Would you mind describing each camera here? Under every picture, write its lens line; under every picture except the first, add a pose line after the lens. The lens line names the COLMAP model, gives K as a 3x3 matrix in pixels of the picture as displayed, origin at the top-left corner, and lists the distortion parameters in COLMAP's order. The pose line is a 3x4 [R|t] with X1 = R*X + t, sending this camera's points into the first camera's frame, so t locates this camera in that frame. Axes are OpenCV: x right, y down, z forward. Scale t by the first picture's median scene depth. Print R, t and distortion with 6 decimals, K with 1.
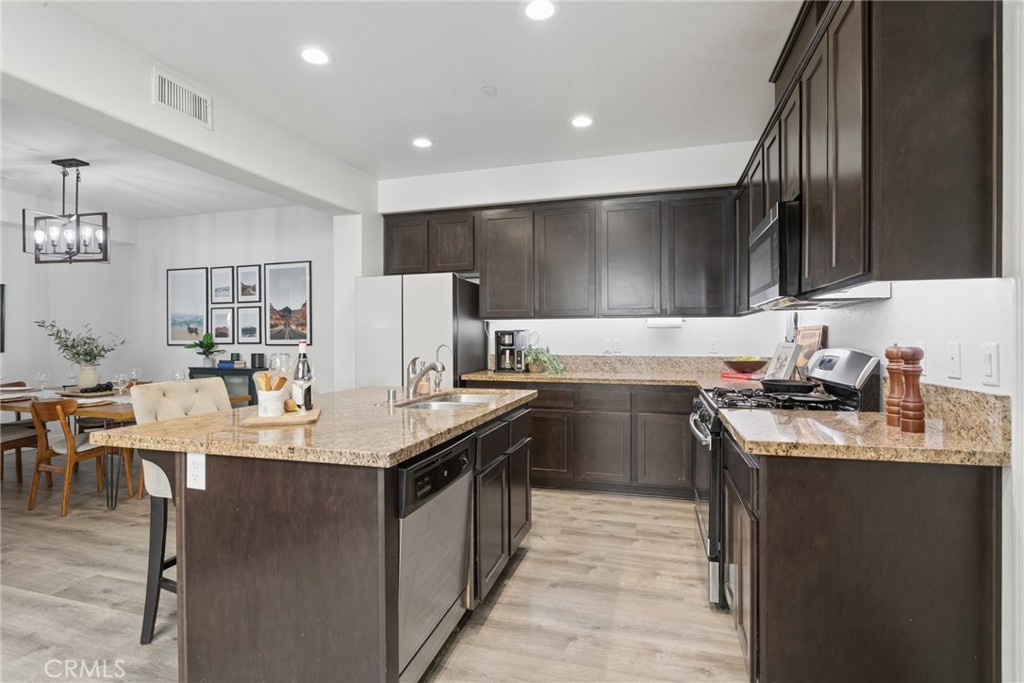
lens RADIAL K [[498.5, 0, 508.8], [0, 498.5, 340.1], [0, 0, 1]] dist [-0.012803, 0.007341]
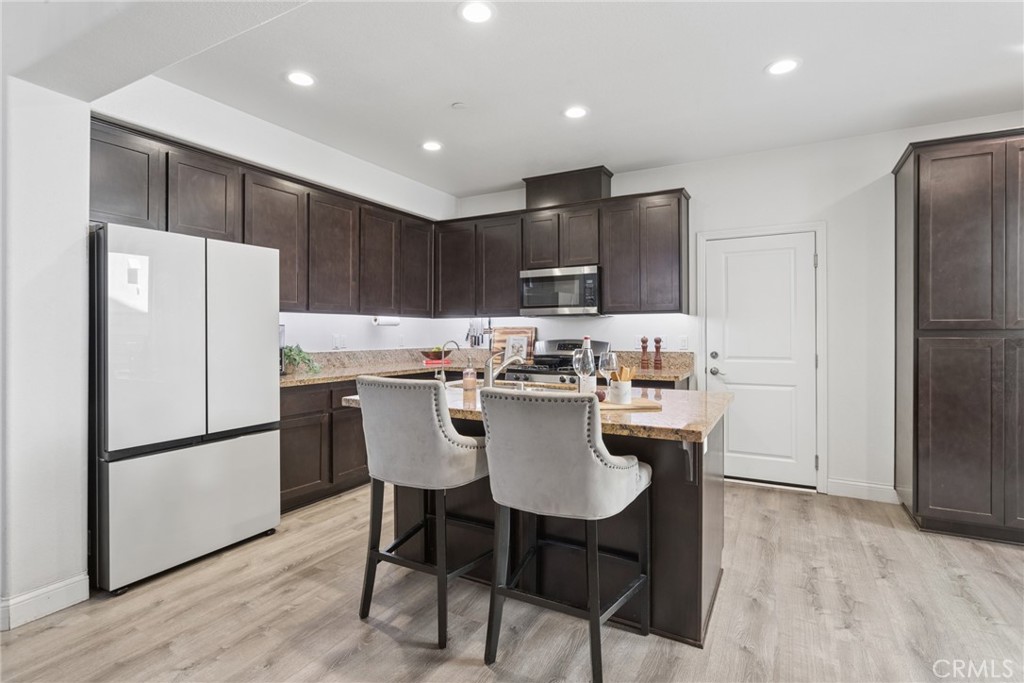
lens RADIAL K [[498.5, 0, 510.0], [0, 498.5, 334.1], [0, 0, 1]] dist [-0.012803, 0.007341]
pose [[0.211884, -0.000842, 0.977294, -0.764231], [0.004374, 0.999990, -0.000087, -0.002827], [-0.977285, 0.004293, 0.211886, 0.470099]]
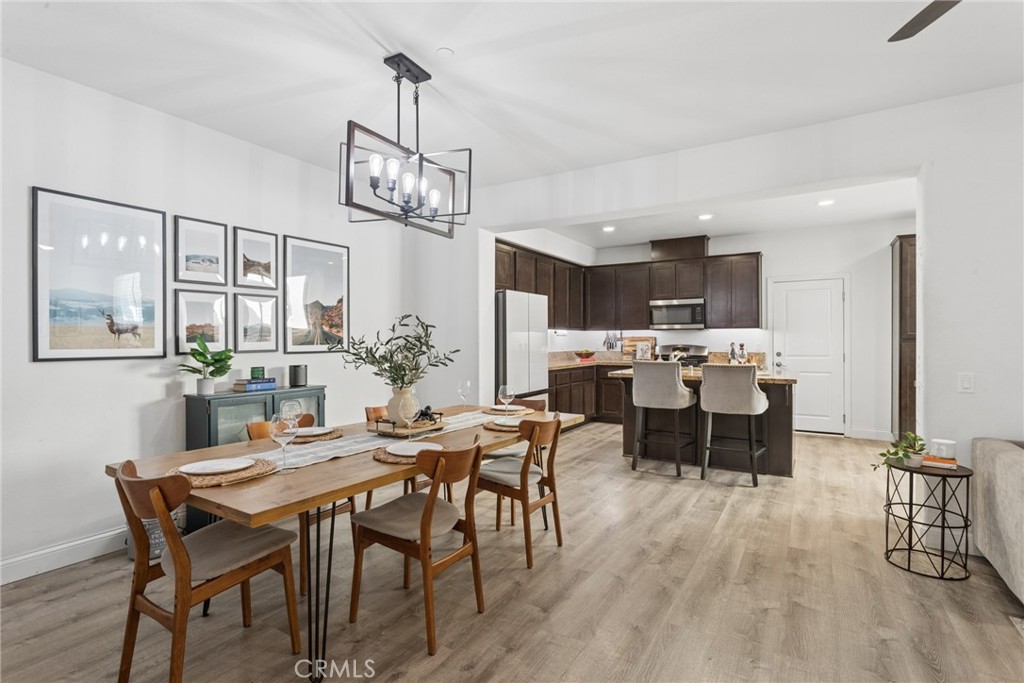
lens RADIAL K [[498.5, 0, 511.5], [0, 498.5, 341.9], [0, 0, 1]] dist [-0.012803, 0.007341]
pose [[0.250836, -0.003513, 0.968023, -1.475008], [0.005727, 0.999981, 0.002145, -0.007207], [-0.968013, 0.005006, 0.250851, 0.715686]]
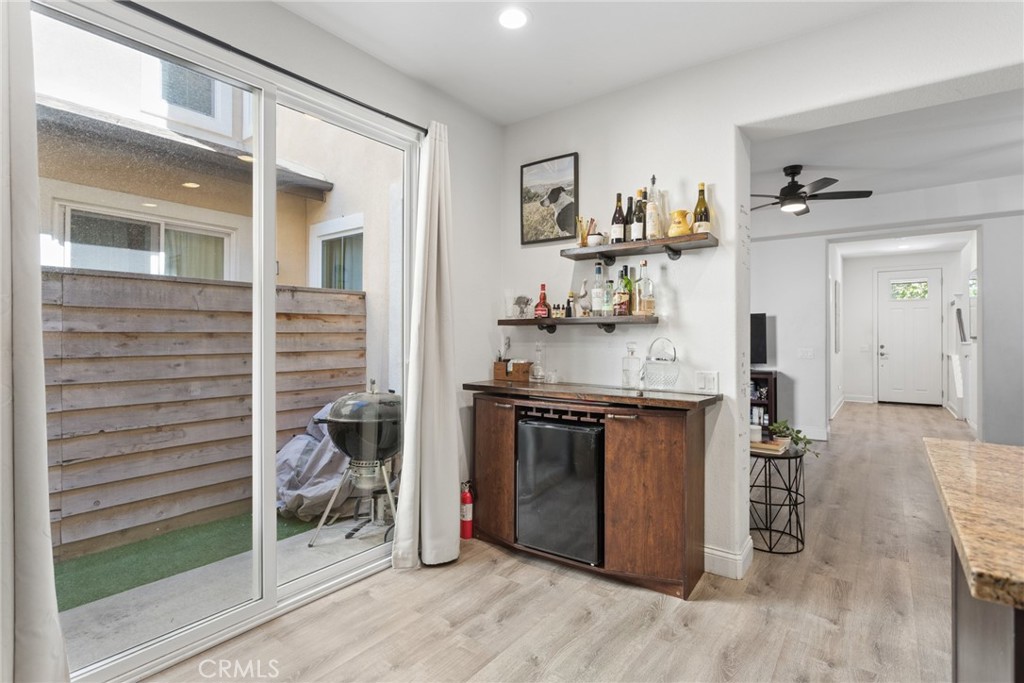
lens RADIAL K [[498.5, 0, 514.1], [0, 498.5, 326.7], [0, 0, 1]] dist [-0.012803, 0.007341]
pose [[-0.341592, -0.012693, -0.939763, 0.134919], [-0.008489, 0.999910, -0.010420, -0.005260], [0.939810, 0.004418, -0.341669, 0.237431]]
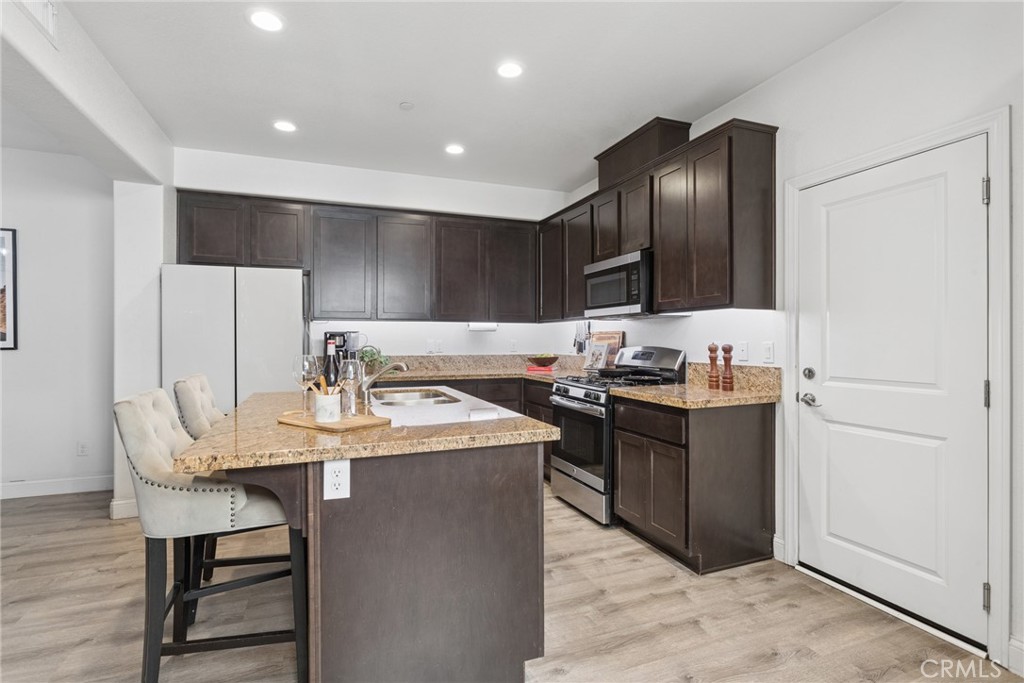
lens RADIAL K [[498.5, 0, 510.4], [0, 498.5, 340.7], [0, 0, 1]] dist [-0.012803, 0.007341]
pose [[0.786948, -0.000461, 0.617019, -0.369909], [0.001727, 0.999997, -0.001456, 0.000519], [-0.617017, 0.002212, 0.786947, 0.019872]]
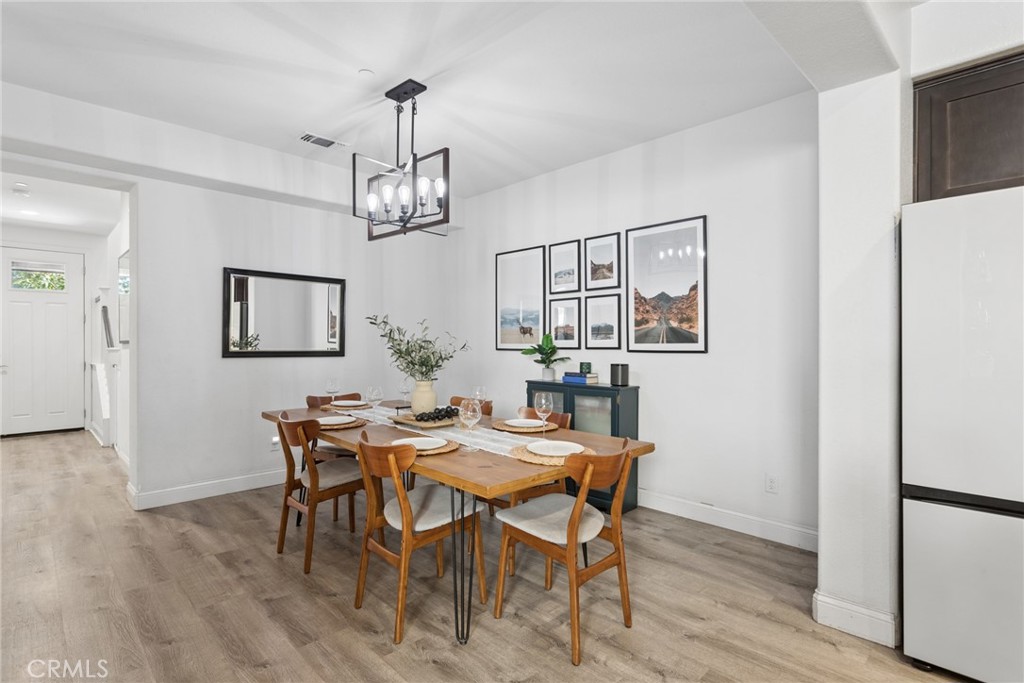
lens RADIAL K [[498.5, 0, 512.4], [0, 498.5, 343.6], [0, 0, 1]] dist [-0.012803, 0.007341]
pose [[0.878084, 0.004305, -0.478487, -0.414737], [-0.003462, 0.999991, 0.002645, -0.002023], [0.478494, -0.000666, 0.878091, 0.455921]]
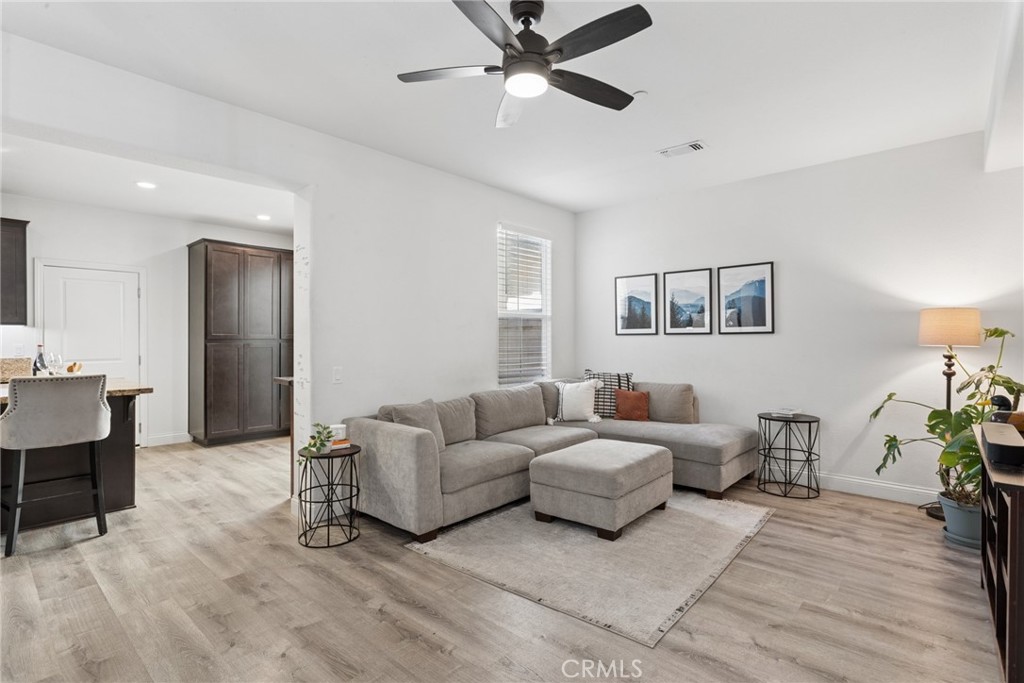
lens RADIAL K [[498.5, 0, 516.4], [0, 498.5, 335.9], [0, 0, 1]] dist [-0.012803, 0.007341]
pose [[-0.906719, 0.007104, 0.421674, -1.272320], [0.007781, 0.999970, -0.000117, -0.008544], [-0.421662, 0.003175, -0.906747, 0.916975]]
